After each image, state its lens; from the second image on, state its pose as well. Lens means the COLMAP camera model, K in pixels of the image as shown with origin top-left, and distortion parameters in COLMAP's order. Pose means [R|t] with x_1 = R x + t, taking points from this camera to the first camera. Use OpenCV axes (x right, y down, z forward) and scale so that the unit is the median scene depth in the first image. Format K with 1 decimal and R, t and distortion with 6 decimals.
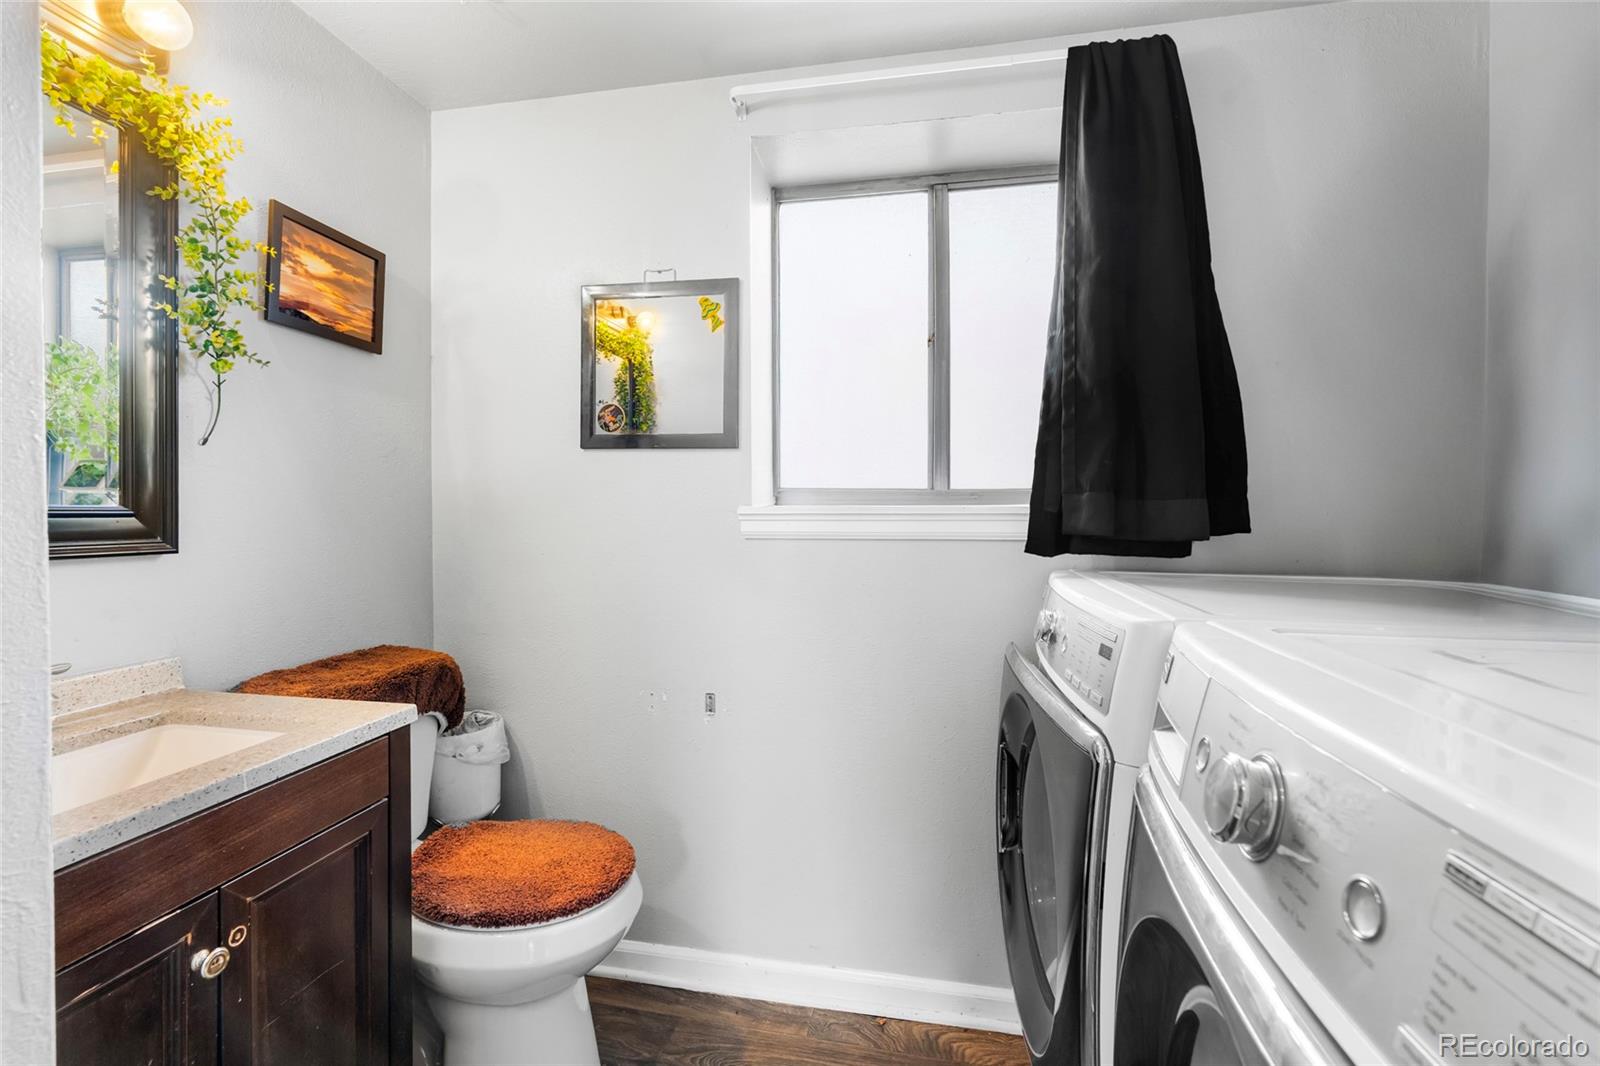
lens RADIAL K [[728.6, 0, 808.6], [0, 728.6, 521.3], [0, 0, 1]] dist [-0.003682, 0.000427]
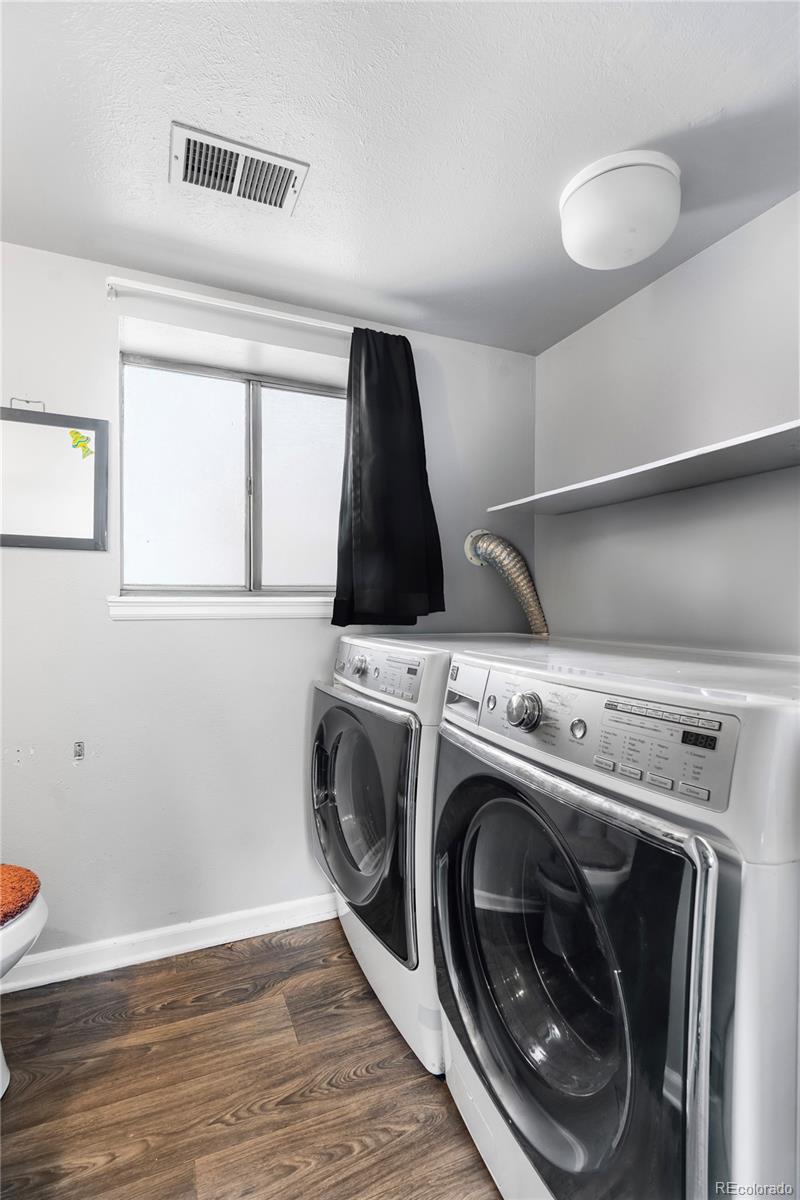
lens RADIAL K [[546.4, 0, 377.3], [0, 546.4, 612.3], [0, 0, 1]] dist [-0.003682, 0.000427]
pose [[0.853095, -0.009339, 0.521672, -0.231876], [0.005149, 0.999942, 0.009481, 0.003323], [-0.521730, -0.005402, 0.853094, -0.104183]]
